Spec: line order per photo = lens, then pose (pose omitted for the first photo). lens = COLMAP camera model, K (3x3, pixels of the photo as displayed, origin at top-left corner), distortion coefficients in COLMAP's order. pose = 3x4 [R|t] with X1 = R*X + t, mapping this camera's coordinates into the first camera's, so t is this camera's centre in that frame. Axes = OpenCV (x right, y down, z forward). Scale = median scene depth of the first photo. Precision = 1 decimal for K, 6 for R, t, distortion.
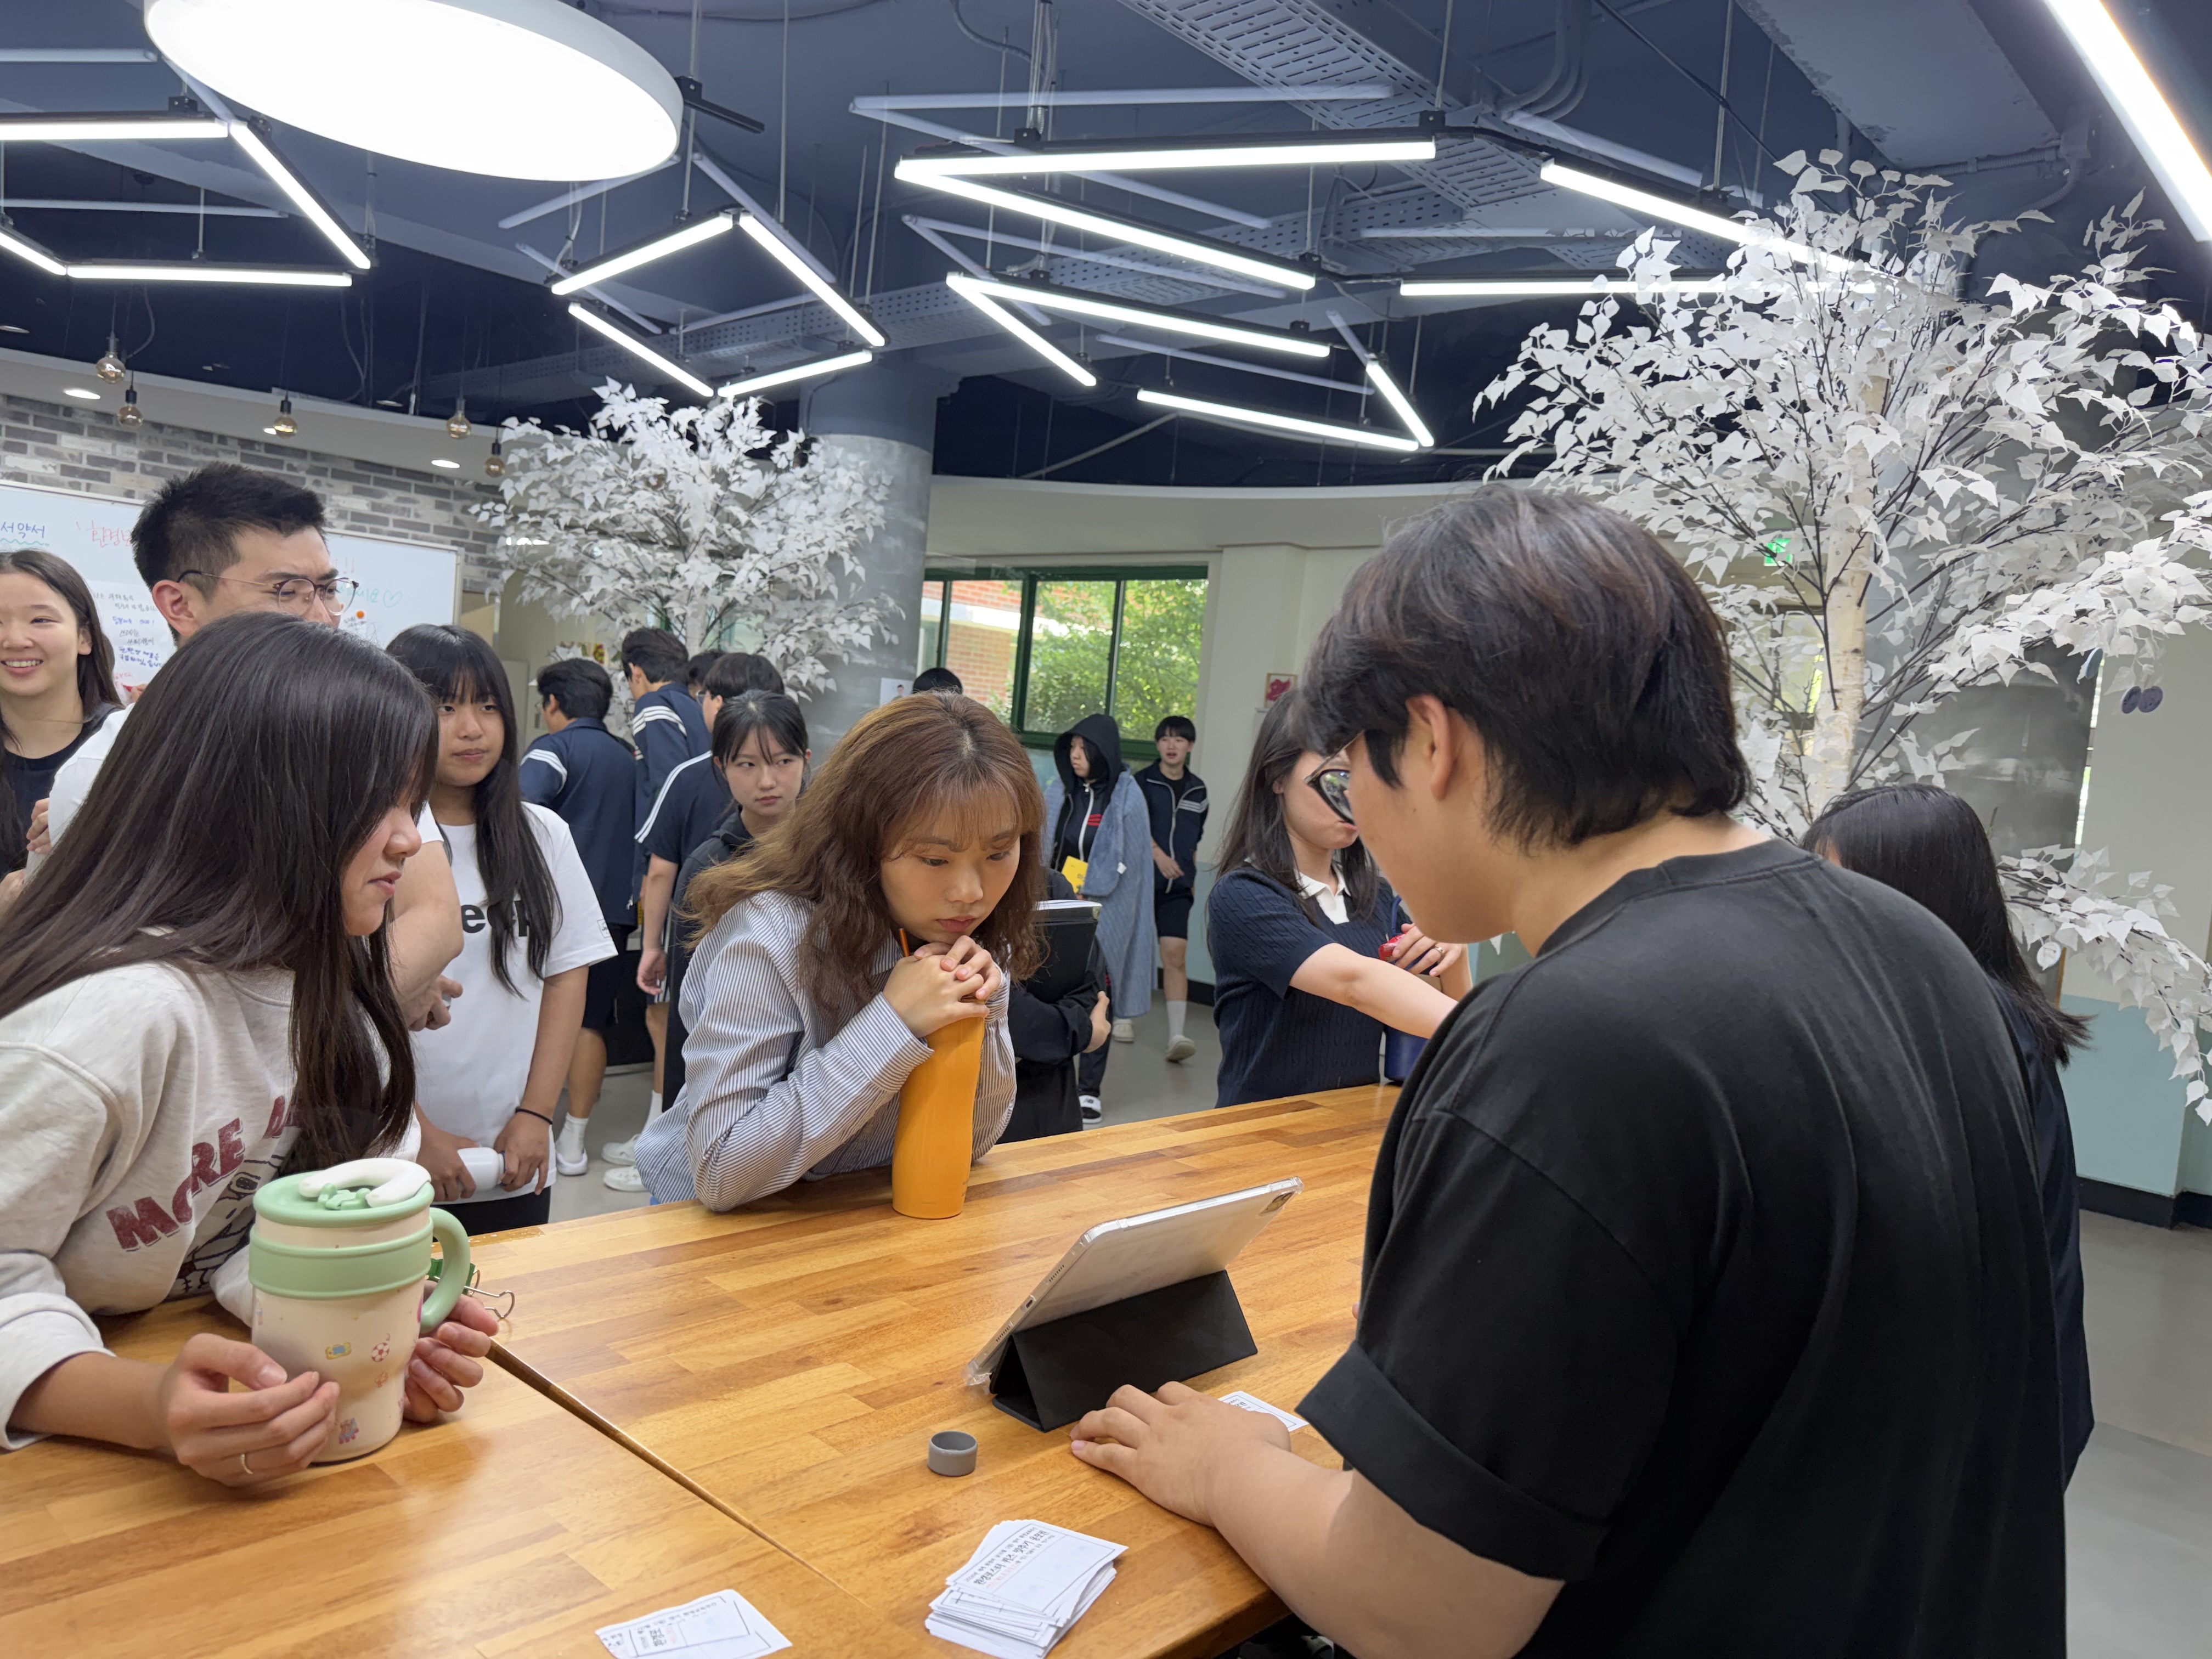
lens RADIAL K [[1533.0, 0, 1106.0], [0, 1533.0, 829.5], [0, 0, 1]] dist [-0.025824, 0.001913]
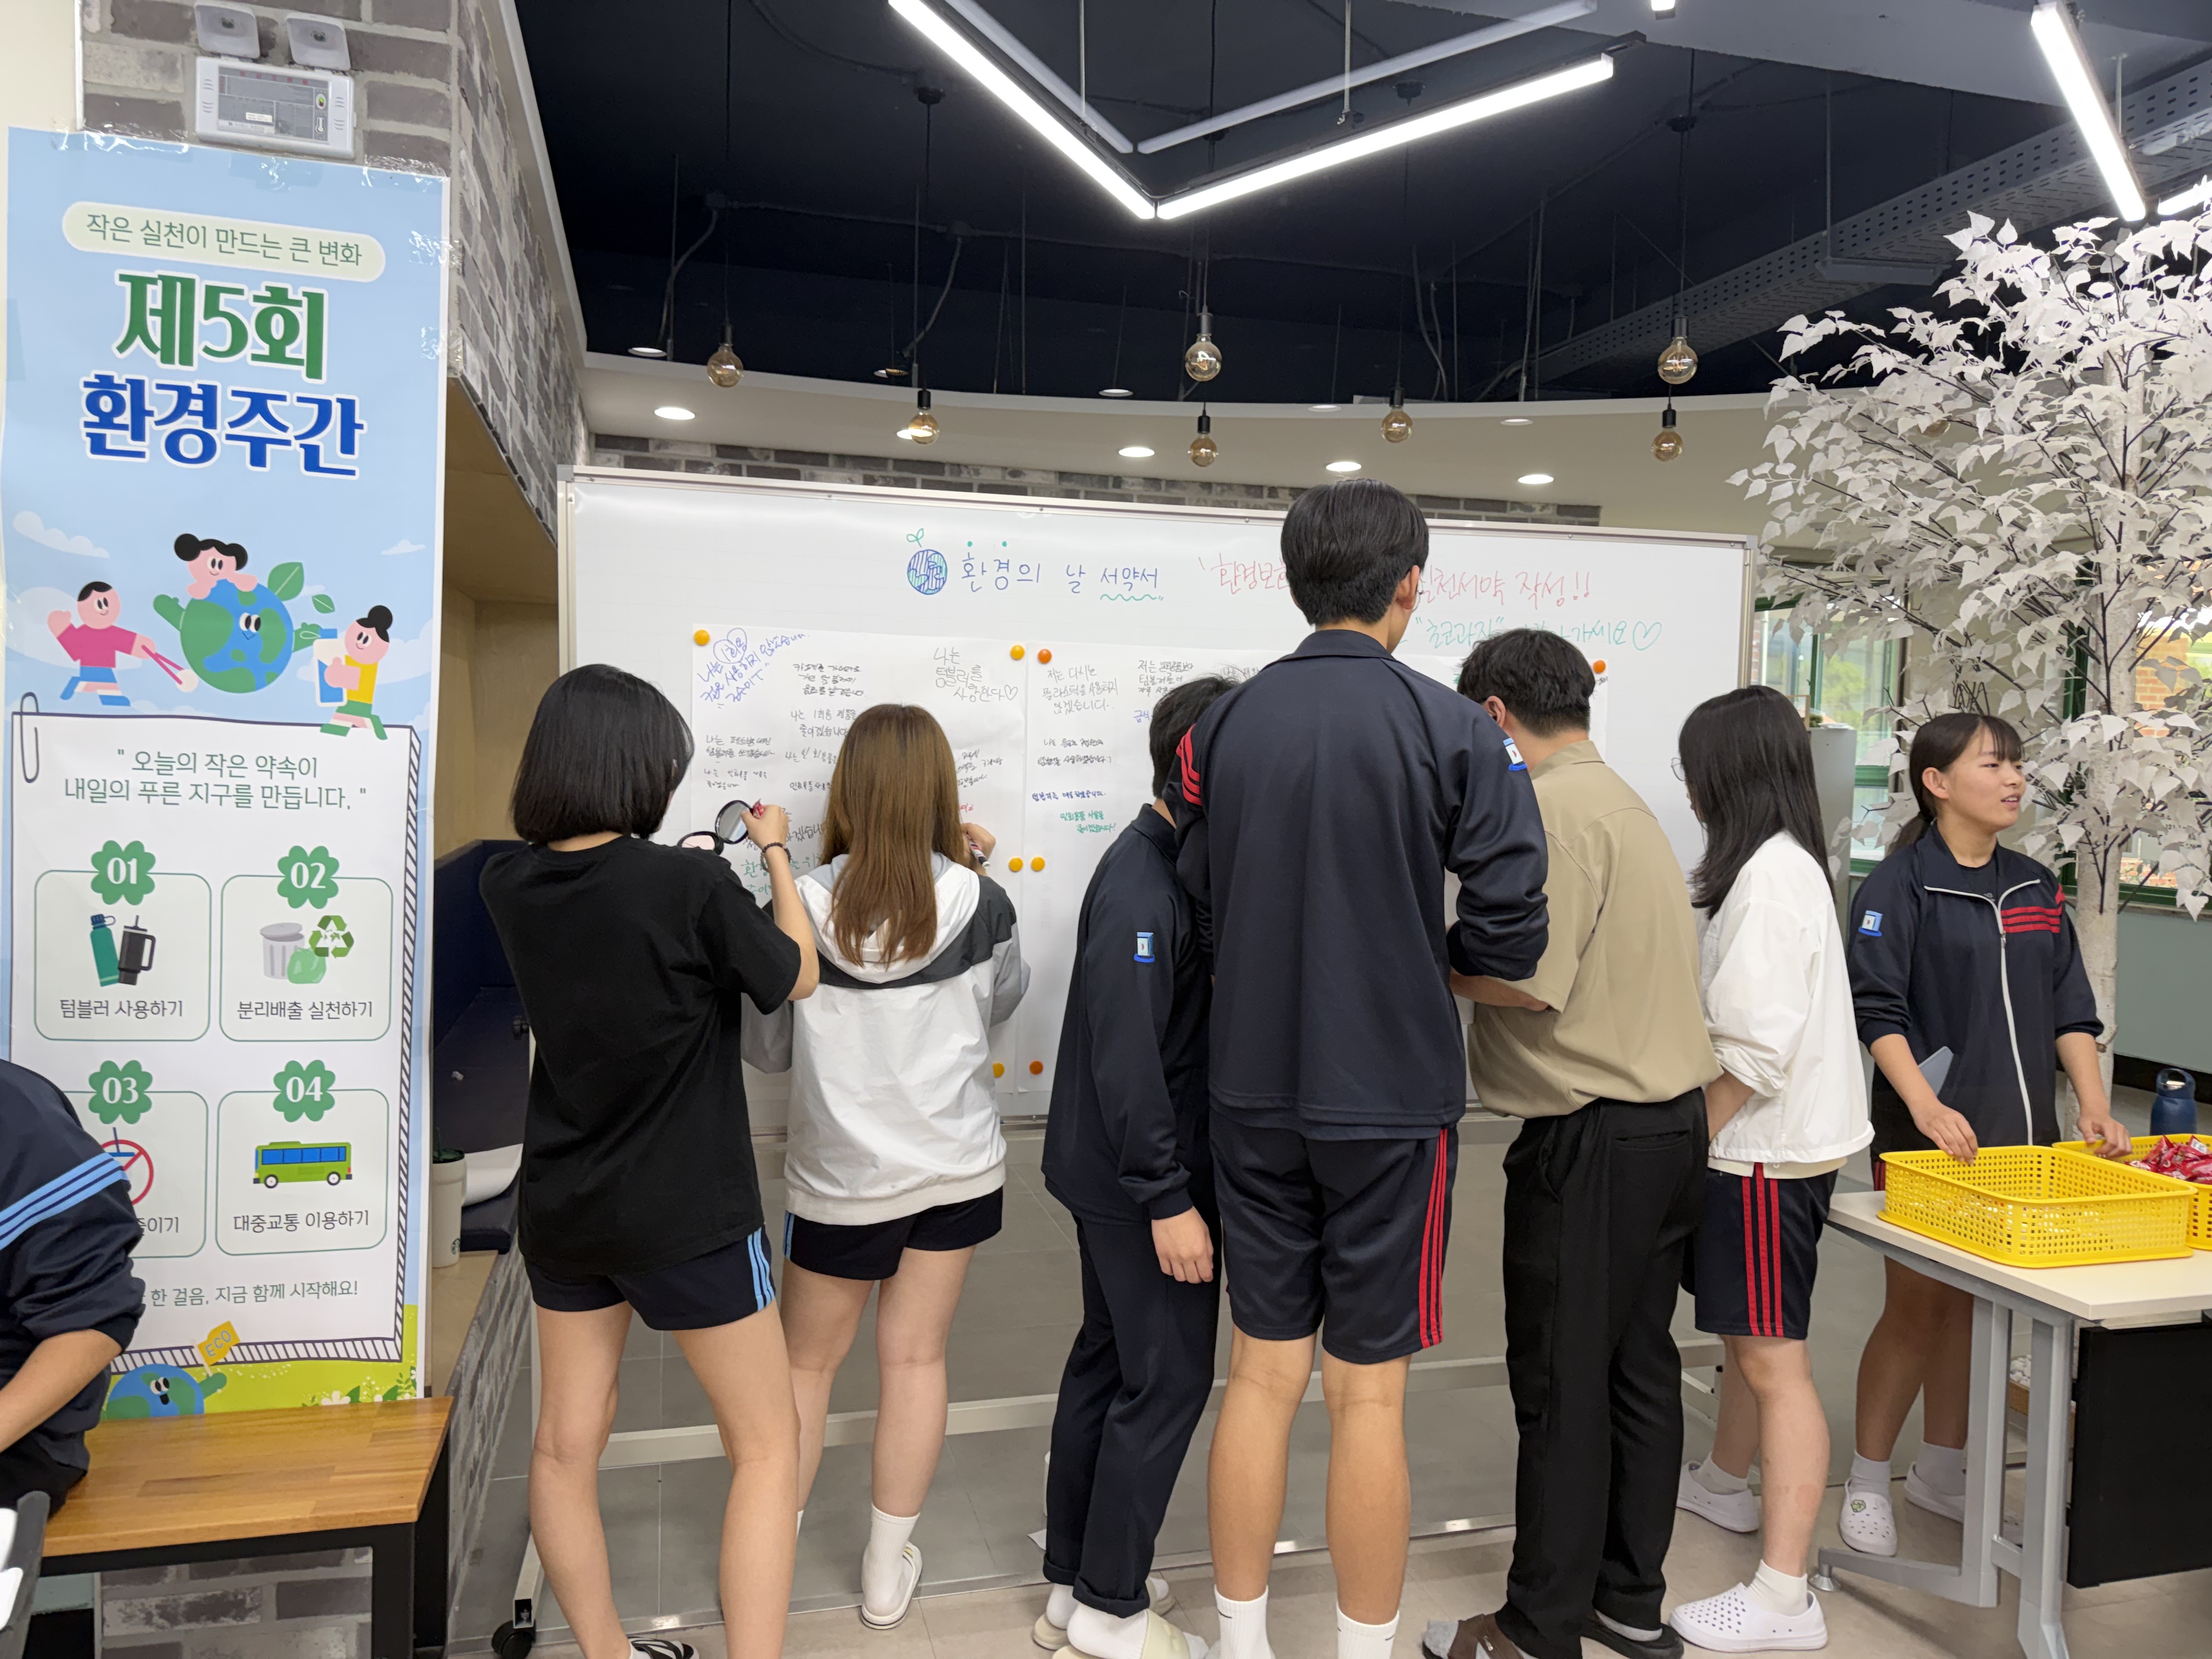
lens RADIAL K [[1533.0, 0, 1106.0], [0, 1533.0, 829.5], [0, 0, 1]] dist [-0.025824, 0.001913]
pose [[0.837858, -0.047622, -0.543807, -0.294948], [0.025337, 0.998506, -0.048403, -0.047325], [0.545300, 0.026777, 0.837813, 0.352661]]
